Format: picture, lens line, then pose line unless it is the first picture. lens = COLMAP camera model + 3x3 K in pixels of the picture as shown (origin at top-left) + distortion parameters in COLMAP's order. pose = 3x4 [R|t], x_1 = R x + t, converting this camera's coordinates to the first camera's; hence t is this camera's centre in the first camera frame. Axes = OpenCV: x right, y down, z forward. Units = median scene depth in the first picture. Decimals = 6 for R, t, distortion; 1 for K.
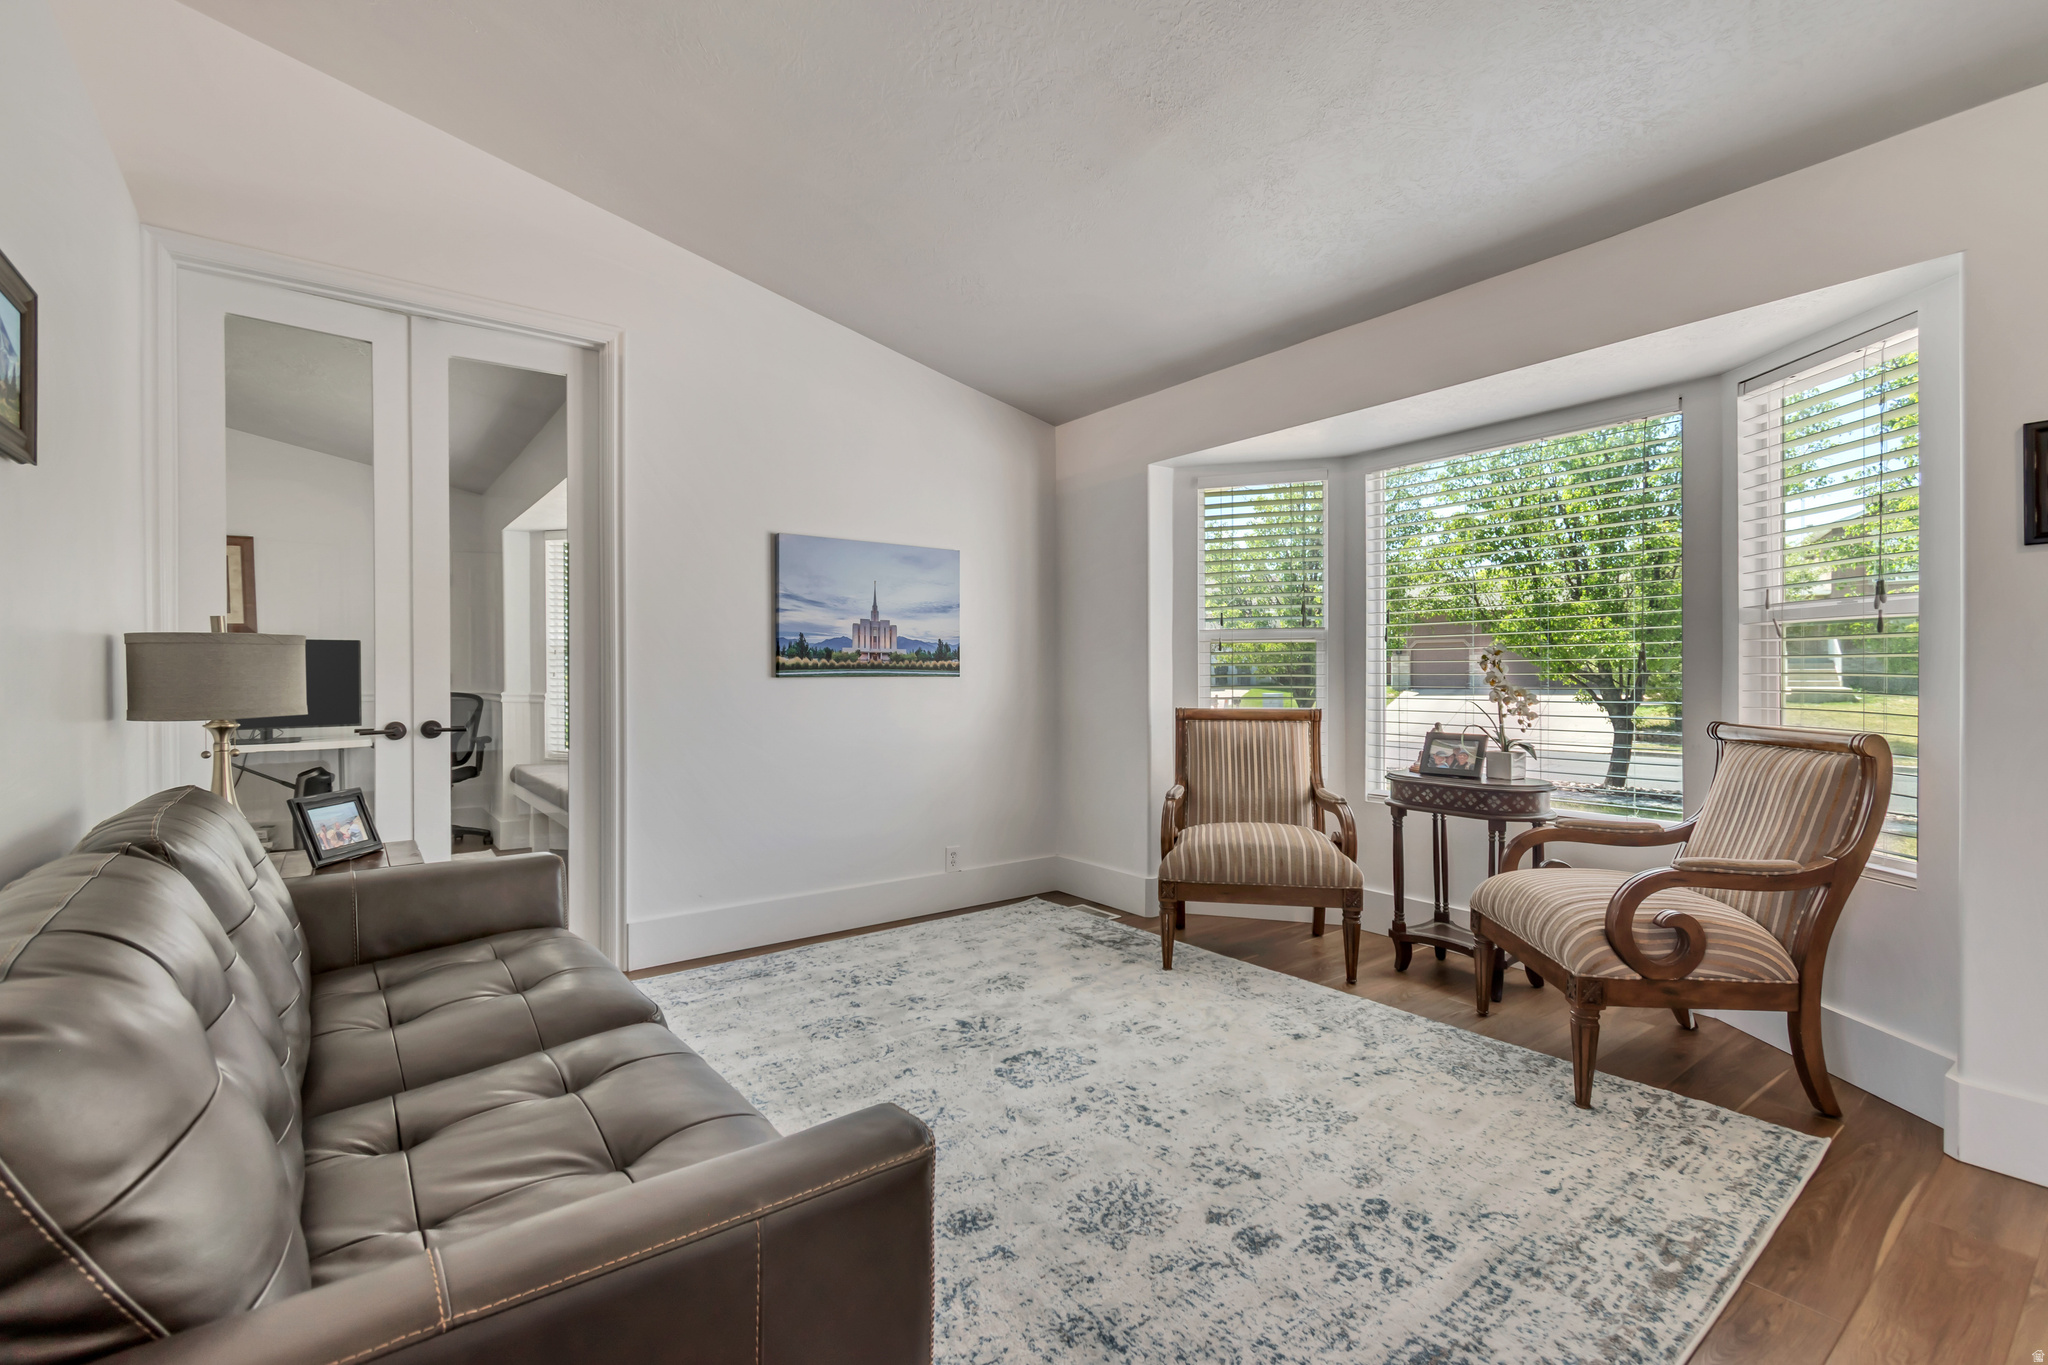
lens RADIAL K [[903.6, 0, 1026.4], [0, 903.6, 680.0], [0, 0, 1]] dist [0.002477, 0.000380]
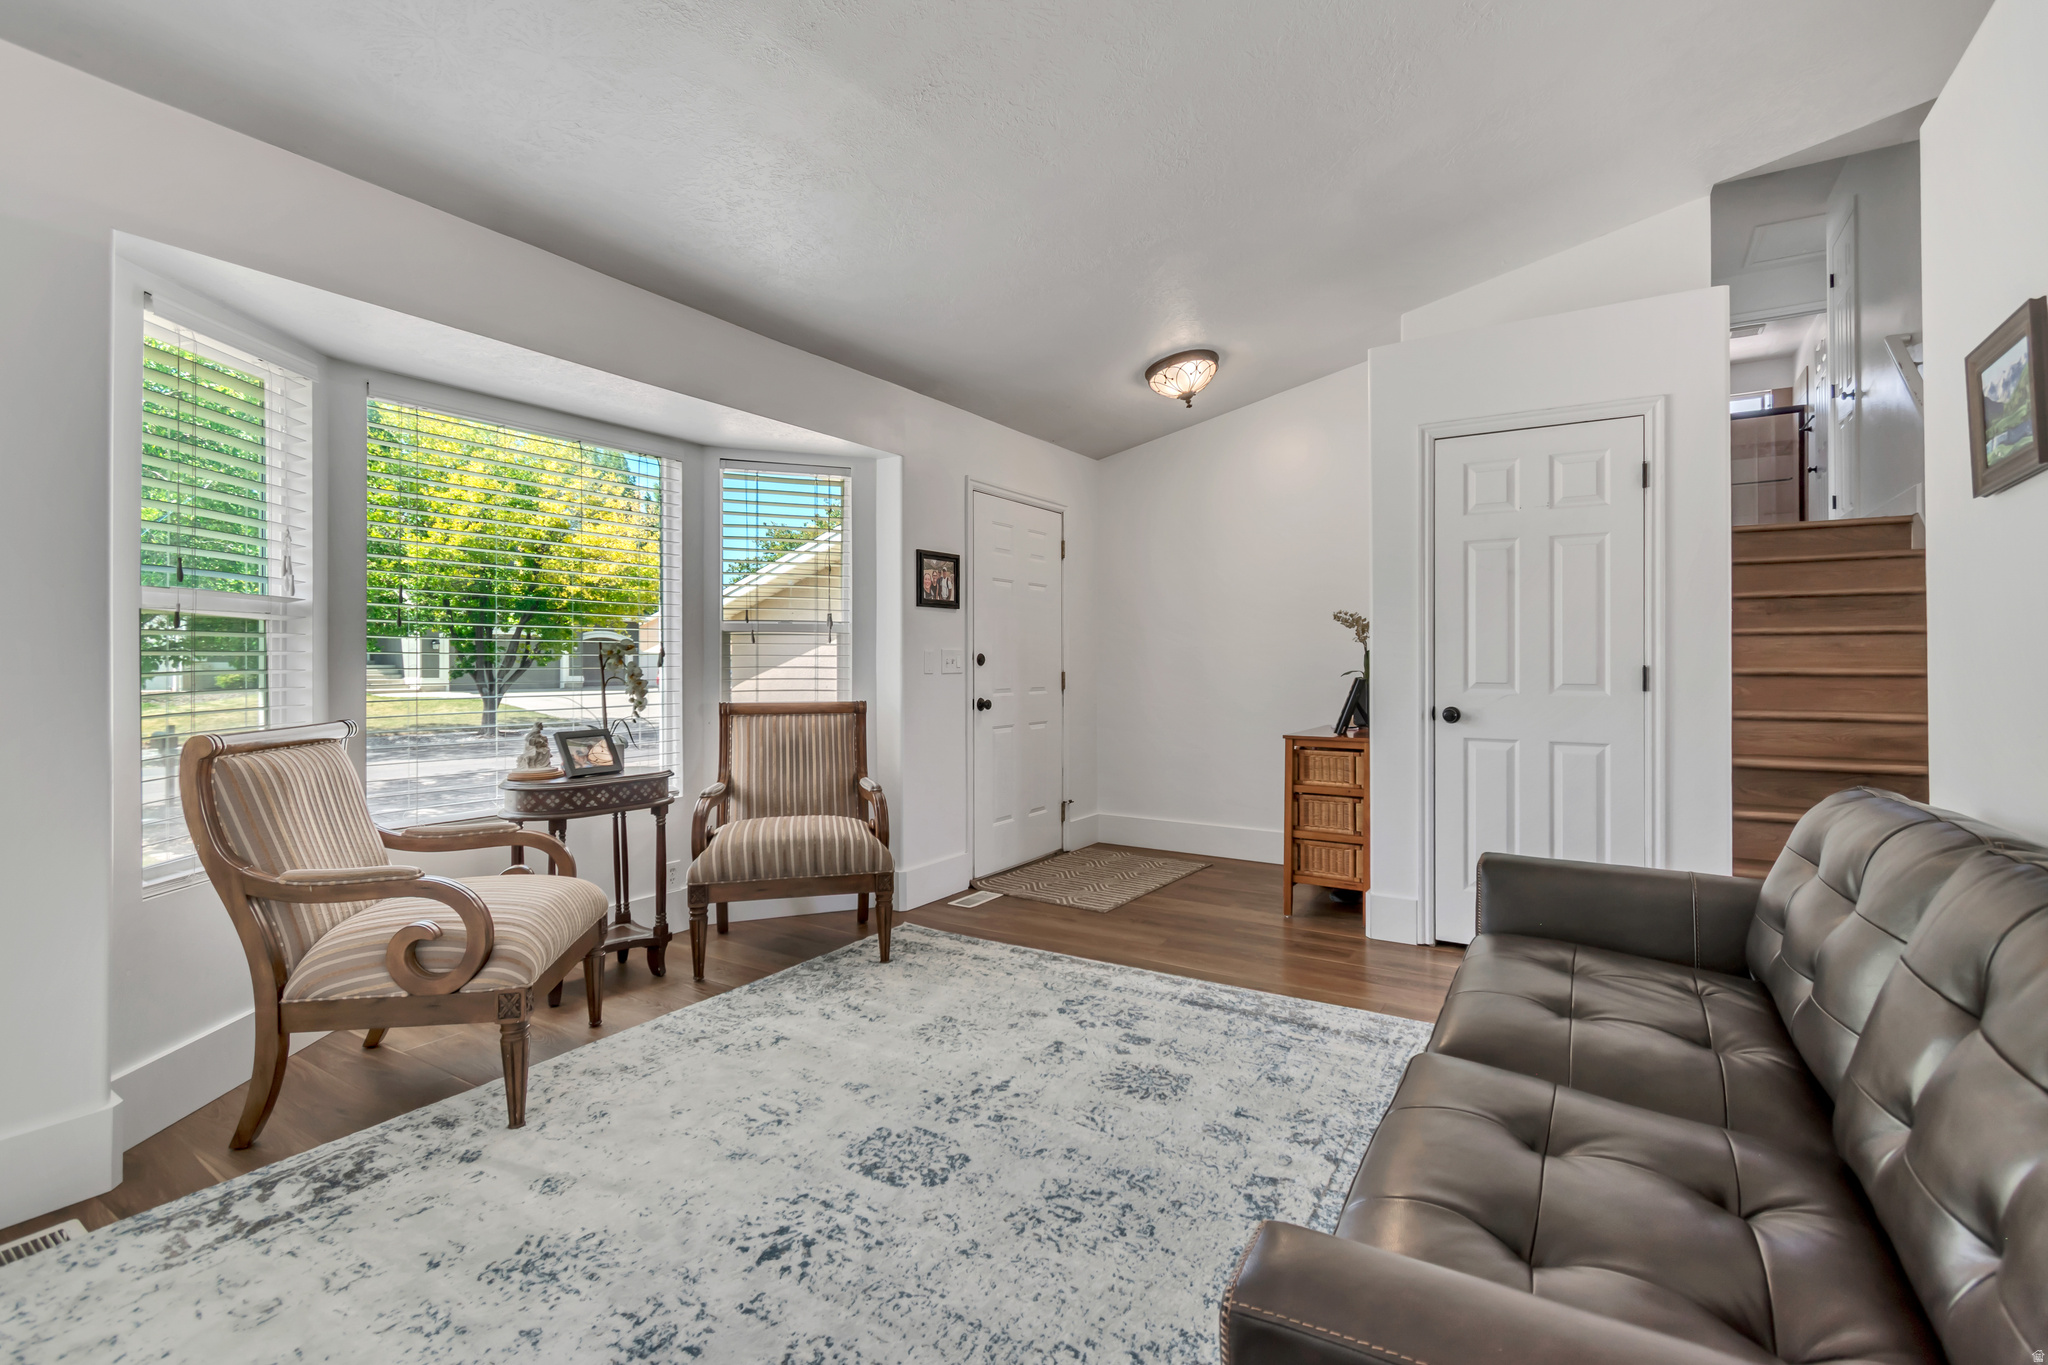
lens RADIAL K [[903.6, 0, 1026.4], [0, 903.6, 680.0], [0, 0, 1]] dist [0.002477, 0.000380]
pose [[-0.338034, -0.008208, 0.941098, -0.686595], [0.013066, 0.999825, 0.013413, -0.001633], [-0.941043, 0.016830, -0.337867, 1.045340]]
